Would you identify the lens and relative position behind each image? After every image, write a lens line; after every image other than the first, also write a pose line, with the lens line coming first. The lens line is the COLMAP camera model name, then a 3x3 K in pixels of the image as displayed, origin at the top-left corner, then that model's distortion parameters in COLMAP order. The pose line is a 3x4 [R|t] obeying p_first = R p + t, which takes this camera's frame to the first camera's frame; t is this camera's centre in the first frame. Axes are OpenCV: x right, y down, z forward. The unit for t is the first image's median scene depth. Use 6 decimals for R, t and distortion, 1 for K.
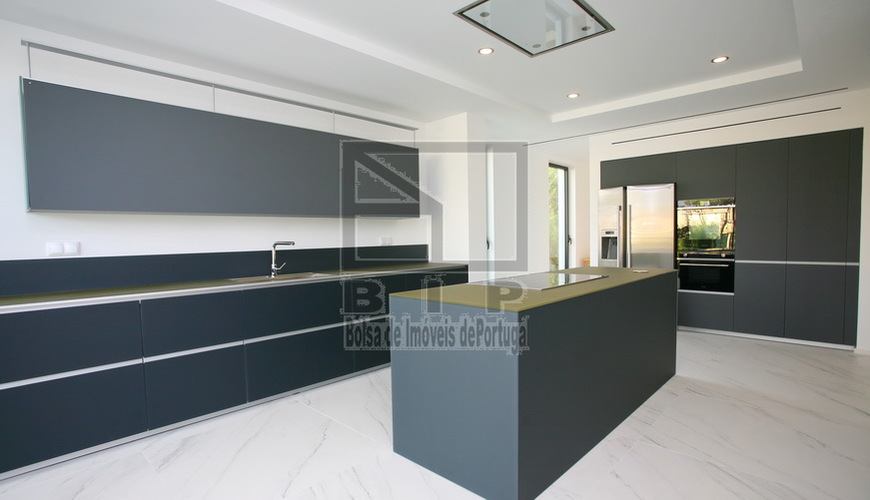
lens RADIAL K [[432.8, 0, 435.0], [0, 432.8, 250.0], [0, 0, 1]] dist [-0.001580, -0.000207]
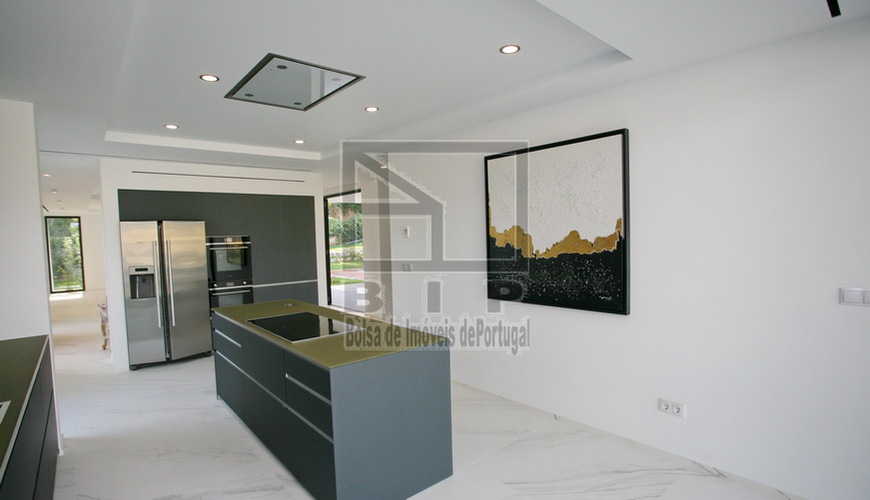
lens RADIAL K [[432.8, 0, 435.0], [0, 432.8, 250.0], [0, 0, 1]] dist [-0.001580, -0.000207]
pose [[0.113794, -0.020486, 0.993293, -0.444601], [0.057279, 0.998260, 0.014027, -0.060742], [-0.991852, 0.055298, 0.114769, 0.289318]]
